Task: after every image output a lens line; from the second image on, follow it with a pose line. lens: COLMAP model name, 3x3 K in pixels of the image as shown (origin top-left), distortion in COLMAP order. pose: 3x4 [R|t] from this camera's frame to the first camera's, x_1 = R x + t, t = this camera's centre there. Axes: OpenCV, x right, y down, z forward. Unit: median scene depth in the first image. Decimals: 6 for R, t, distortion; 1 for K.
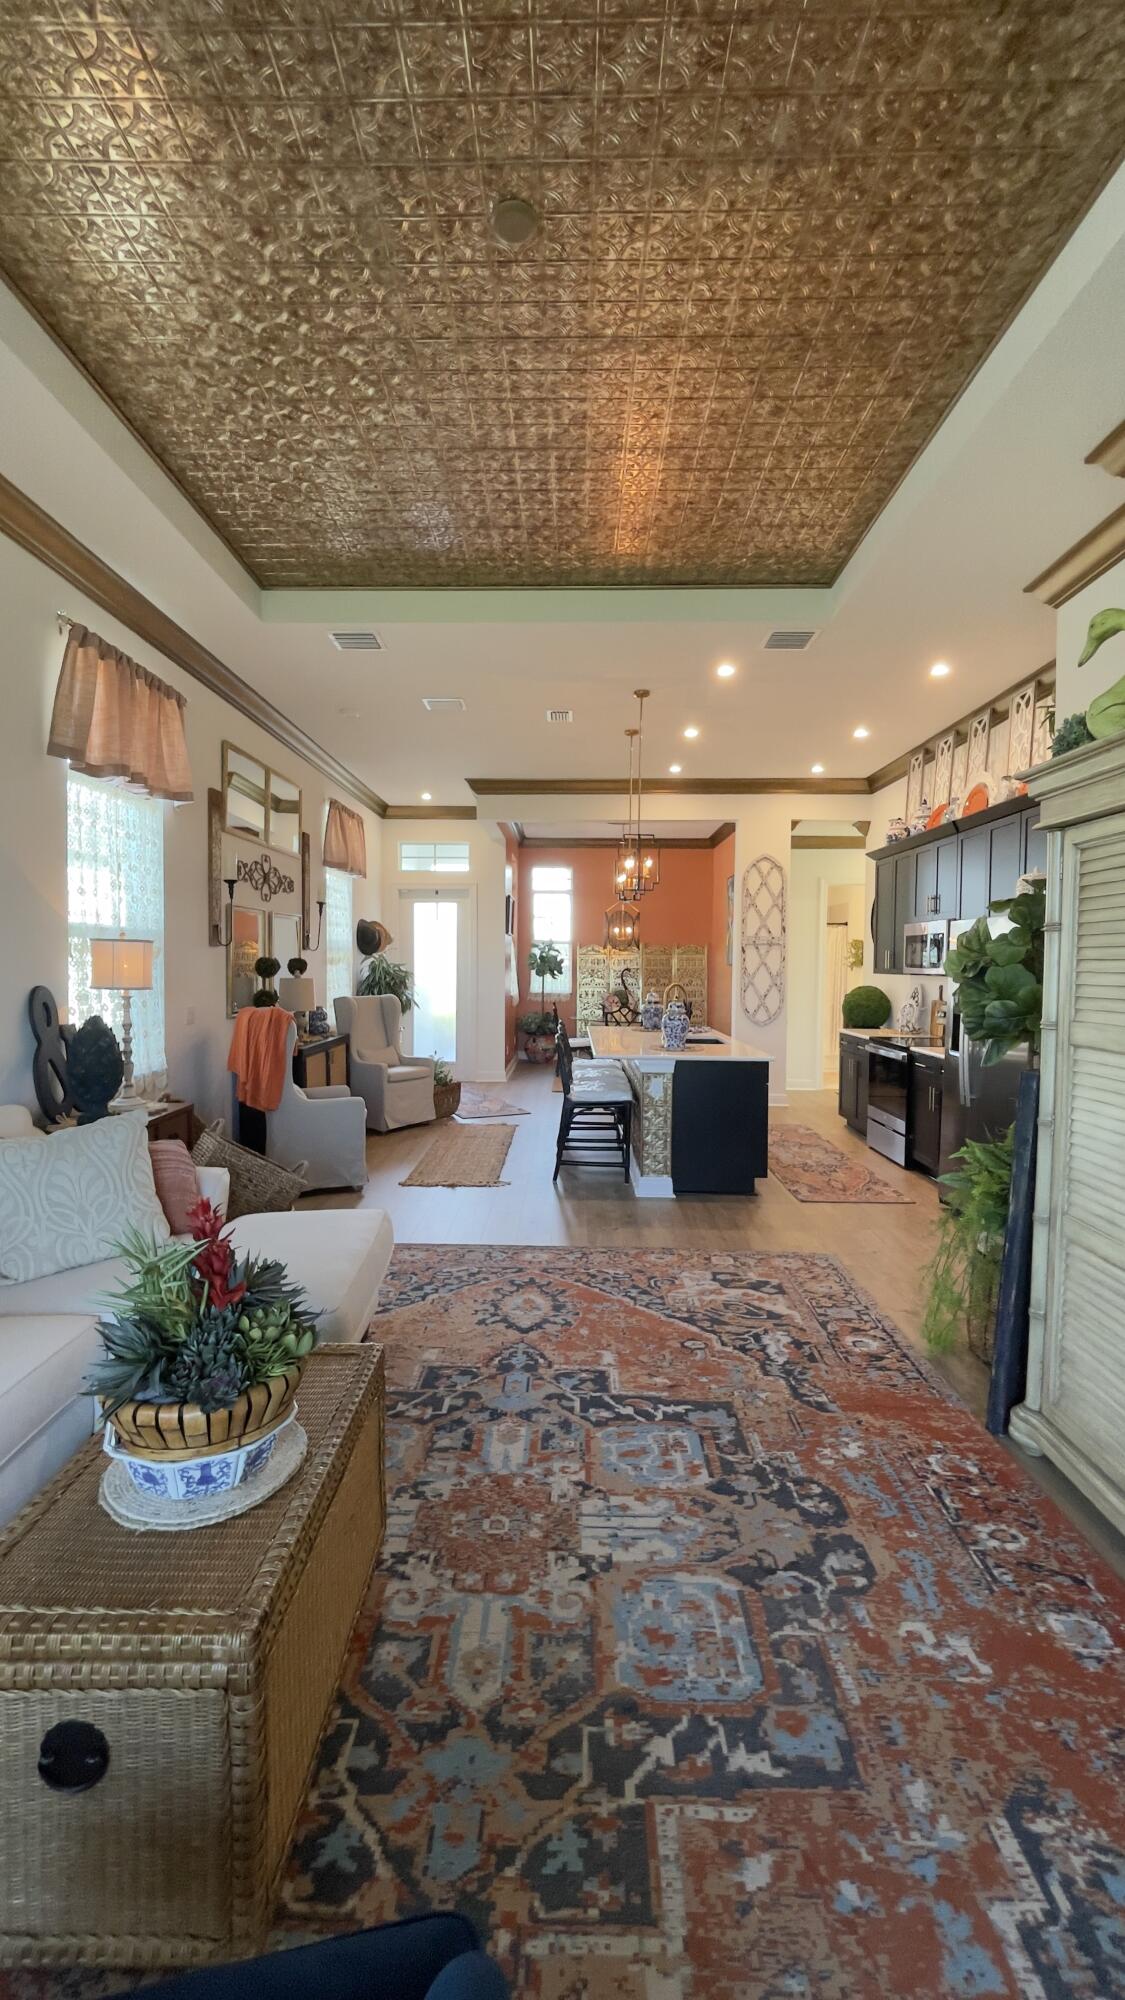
lens RADIAL K [[815.1, 0, 553.7], [0, 815.1, 991.6], [0, 0, 1]] dist [-0.031568, 0.014004]
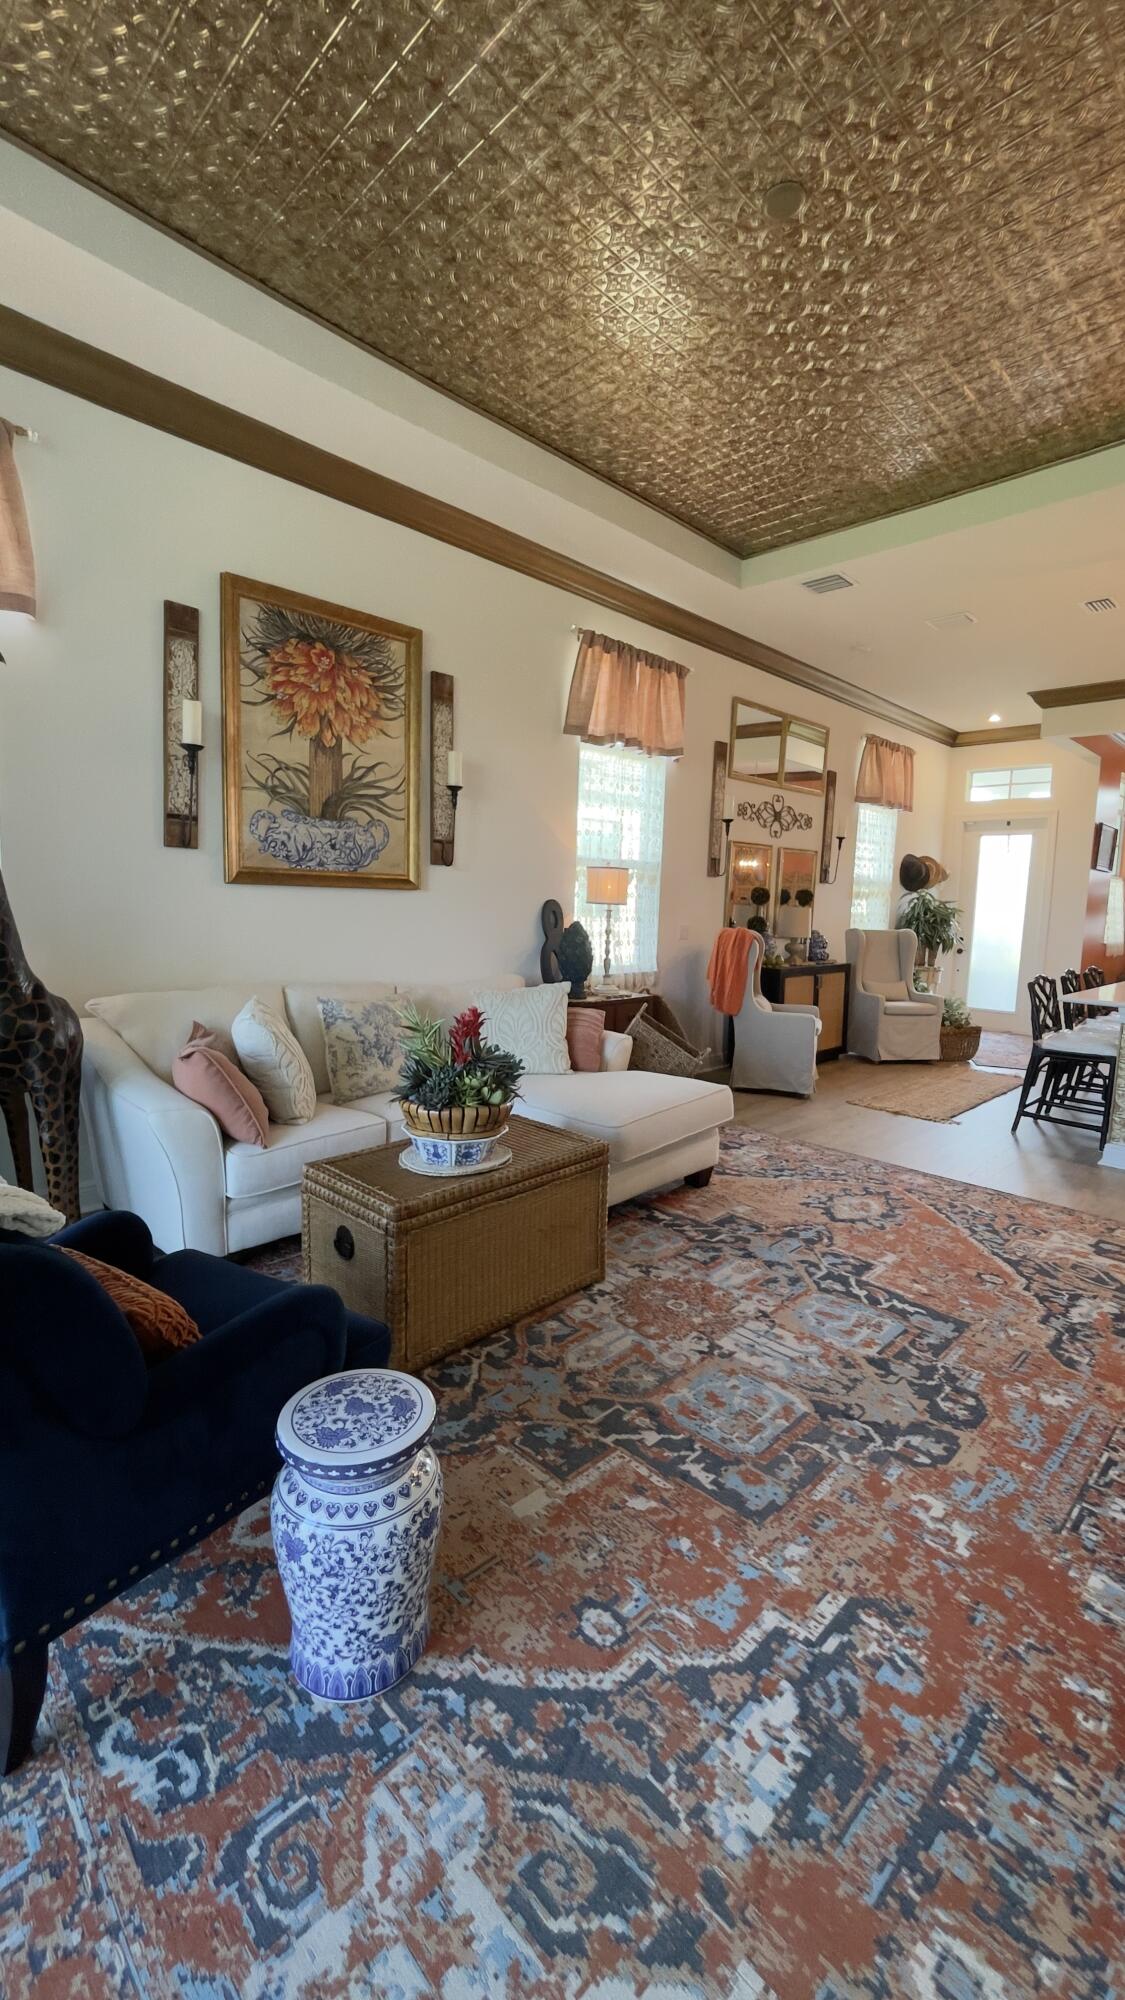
lens RADIAL K [[811.2, 0, 556.8], [0, 811.2, 992.1], [0, 0, 1]] dist [0.000729, -0.015753]
pose [[0.719022, 0.090927, -0.689014, 0.426012], [-0.045941, 0.995454, 0.083426, 0.040485], [0.693468, -0.028331, 0.719931, -0.038443]]
